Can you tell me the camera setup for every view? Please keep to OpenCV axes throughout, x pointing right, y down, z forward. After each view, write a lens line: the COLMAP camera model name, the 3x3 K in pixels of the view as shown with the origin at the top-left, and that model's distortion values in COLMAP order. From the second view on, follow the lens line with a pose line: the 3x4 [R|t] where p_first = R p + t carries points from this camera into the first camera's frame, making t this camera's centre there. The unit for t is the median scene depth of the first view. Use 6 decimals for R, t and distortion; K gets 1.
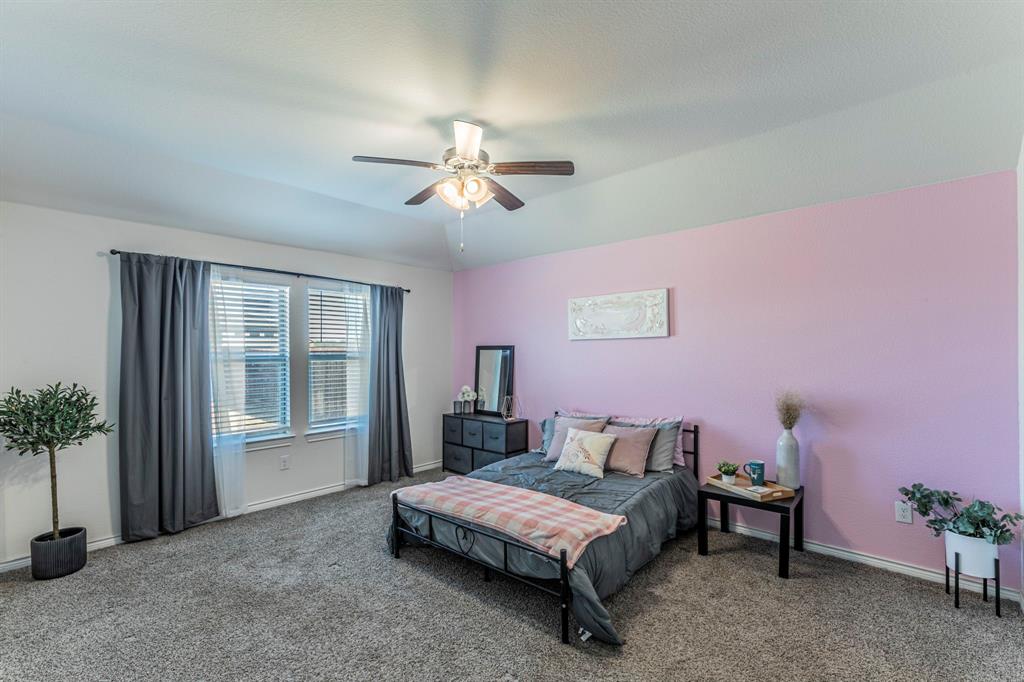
lens RADIAL K [[457.6, 0, 513.0], [0, 457.6, 345.1], [0, 0, 1]] dist [0.000984, 0.000173]
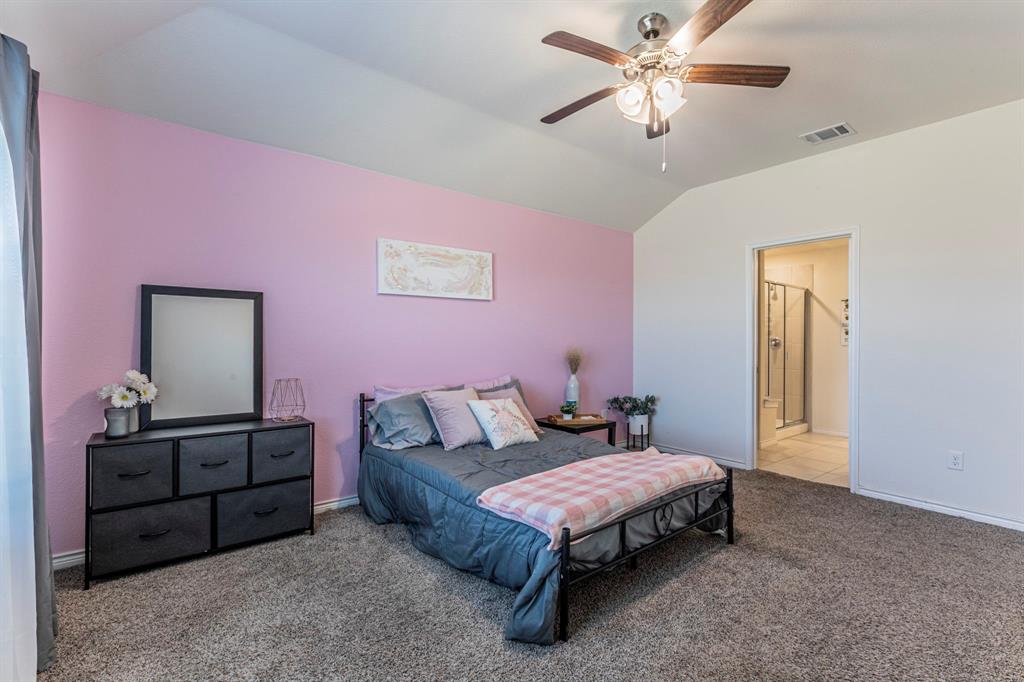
lens RADIAL K [[462.9, 0, 519.0], [0, 462.9, 341.0], [0, 0, 1]] dist [-0.000134, 0.000186]
pose [[0.157296, 0.003576, 0.987545, -0.675872], [-0.021165, 0.999776, -0.000249, 0.071768], [-0.987325, -0.020862, 0.157337, 0.777722]]
